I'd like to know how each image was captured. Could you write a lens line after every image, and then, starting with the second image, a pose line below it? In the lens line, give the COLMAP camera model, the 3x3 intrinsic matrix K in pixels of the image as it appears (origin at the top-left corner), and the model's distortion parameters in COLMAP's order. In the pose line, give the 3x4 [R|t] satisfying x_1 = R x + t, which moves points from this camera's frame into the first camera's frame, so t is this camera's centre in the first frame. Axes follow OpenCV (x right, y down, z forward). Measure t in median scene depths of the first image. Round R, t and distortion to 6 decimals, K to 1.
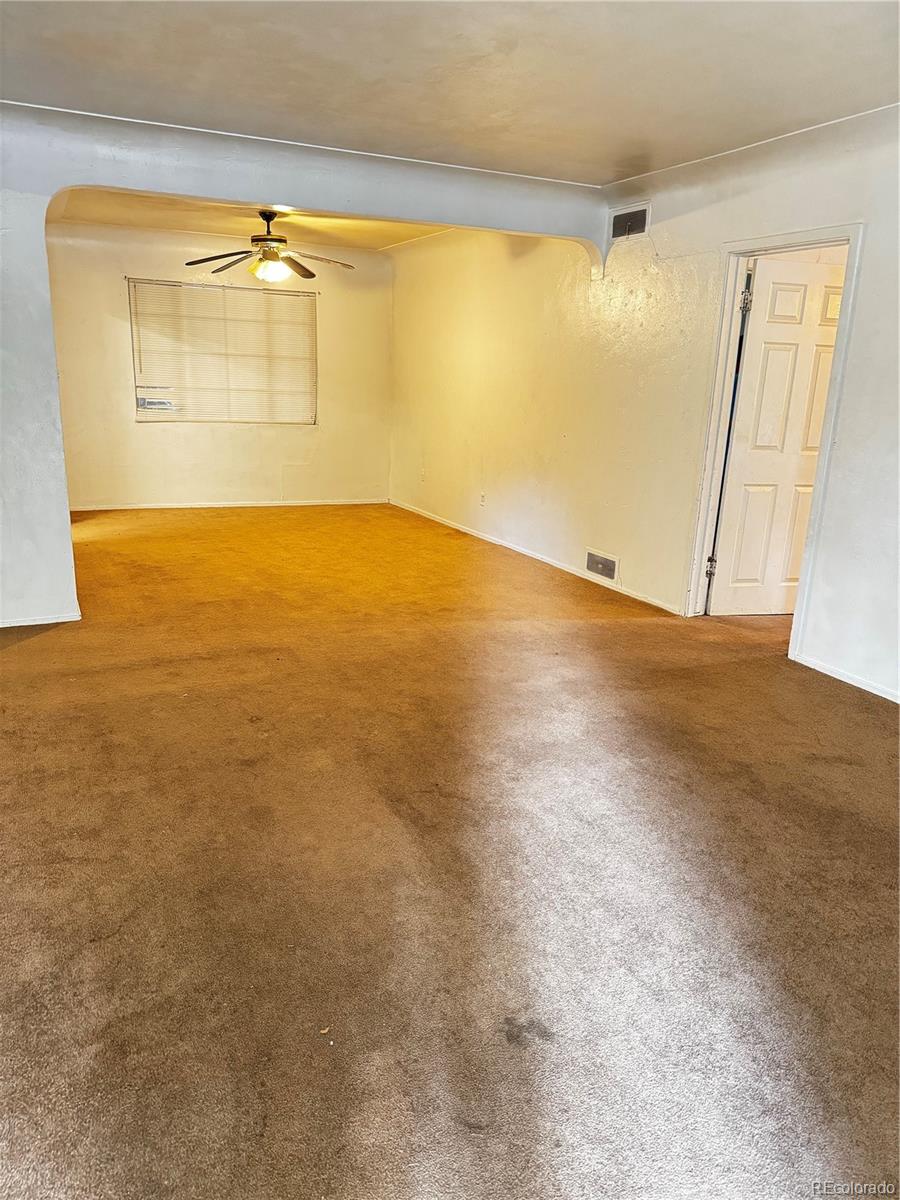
lens RADIAL K [[836.9, 0, 450.0], [0, 836.9, 600.0], [0, 0, 1]] dist [0.073394, -0.093329]
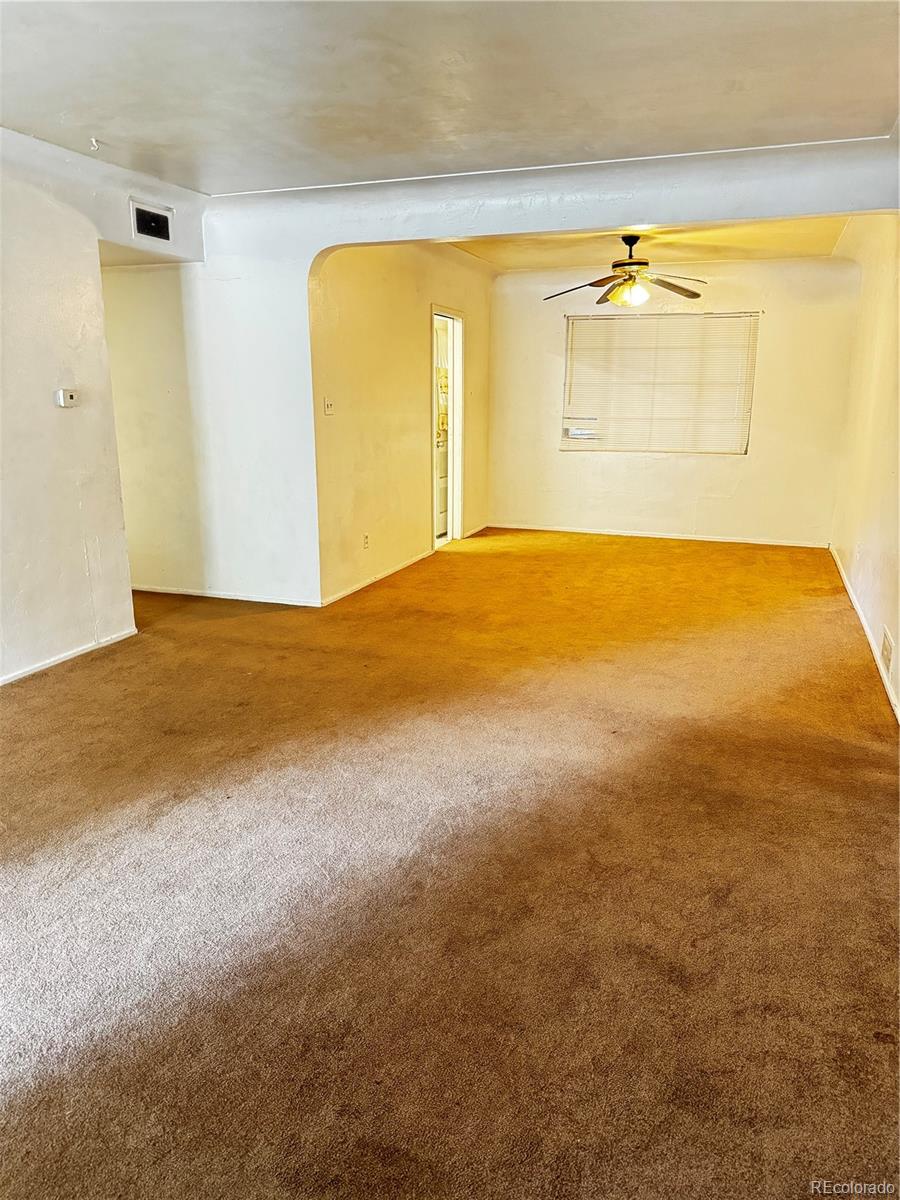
lens RADIAL K [[836.9, 0, 450.0], [0, 836.9, 600.0], [0, 0, 1]] dist [0.073394, -0.093329]
pose [[0.695582, 0.143216, -0.704027, 0.421103], [-0.171197, 0.984743, 0.031178, -0.043748], [0.697751, 0.098841, 0.709488, 0.223434]]
